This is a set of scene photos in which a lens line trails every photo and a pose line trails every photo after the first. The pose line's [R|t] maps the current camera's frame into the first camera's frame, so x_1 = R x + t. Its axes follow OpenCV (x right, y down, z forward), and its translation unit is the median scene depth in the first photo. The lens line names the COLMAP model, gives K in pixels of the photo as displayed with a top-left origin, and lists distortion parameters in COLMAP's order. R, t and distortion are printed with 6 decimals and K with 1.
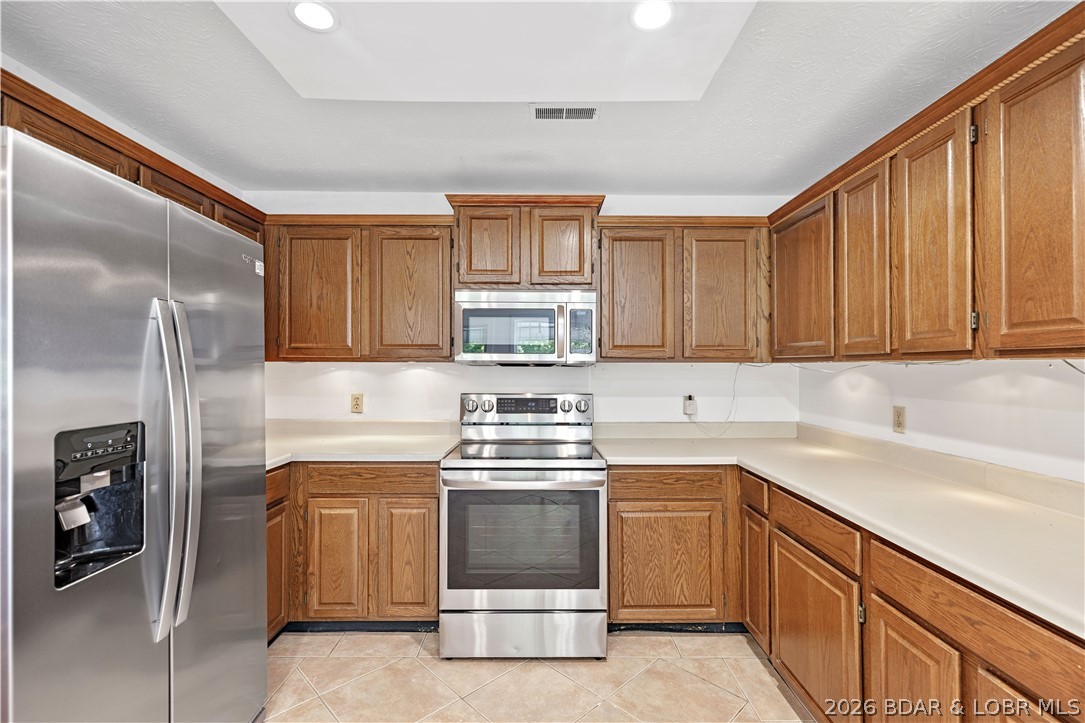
lens RADIAL K [[482.9, 0, 571.2], [0, 482.9, 367.0], [0, 0, 1]] dist [-0.000058, 0.000060]
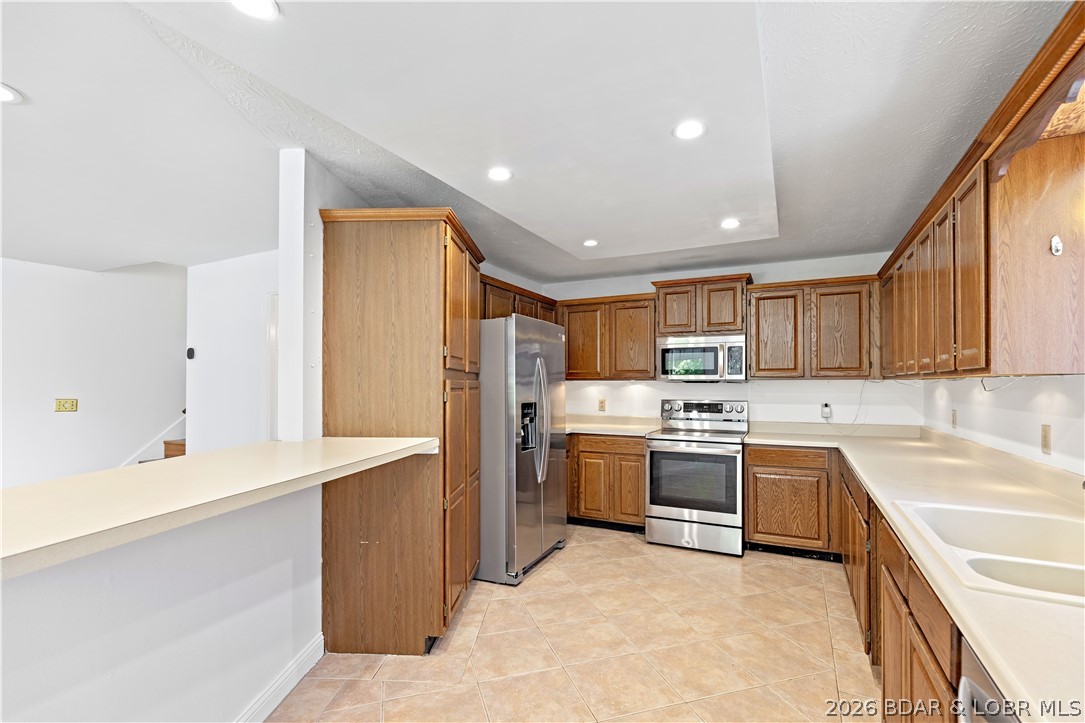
lens RADIAL K [[493.7, 0, 543.1], [0, 493.7, 381.3], [0, 0, 1]] dist [-0.001483, -0.000122]
pose [[0.865932, -0.003917, -0.500147, 0.280996], [0.001445, 0.999985, -0.005329, 0.001610], [0.500160, 0.003892, 0.865924, -0.698503]]
